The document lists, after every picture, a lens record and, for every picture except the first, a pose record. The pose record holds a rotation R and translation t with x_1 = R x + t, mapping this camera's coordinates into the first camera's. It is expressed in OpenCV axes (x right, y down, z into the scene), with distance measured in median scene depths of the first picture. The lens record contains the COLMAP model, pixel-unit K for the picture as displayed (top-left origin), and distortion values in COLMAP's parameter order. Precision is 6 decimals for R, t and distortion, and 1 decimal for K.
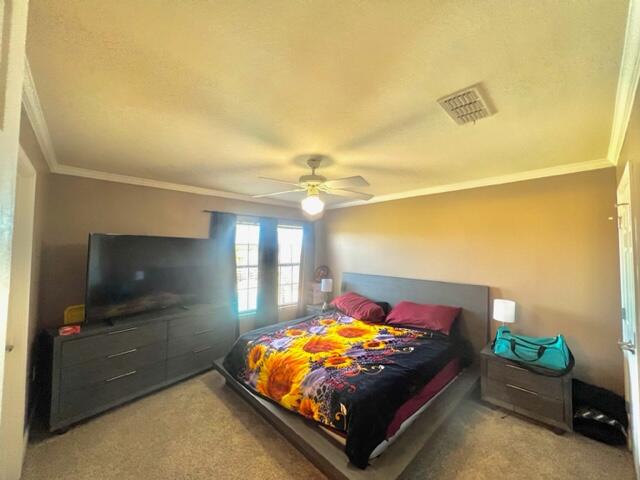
lens RADIAL K [[256.4, 0, 320.3], [0, 256.4, 238.9], [0, 0, 1]] dist [-0.001957, 0.000624]
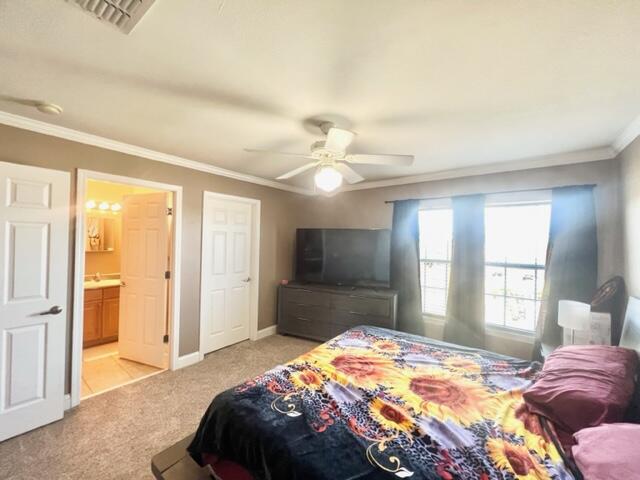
lens RADIAL K [[256.4, 0, 320.1], [0, 256.4, 239.2], [0, 0, 1]] dist [-0.001957, 0.000624]
pose [[0.151488, -0.017645, -0.988302, 0.653587], [0.017896, 0.999726, -0.015106, 0.064619], [0.988297, -0.015398, 0.151762, 0.733577]]
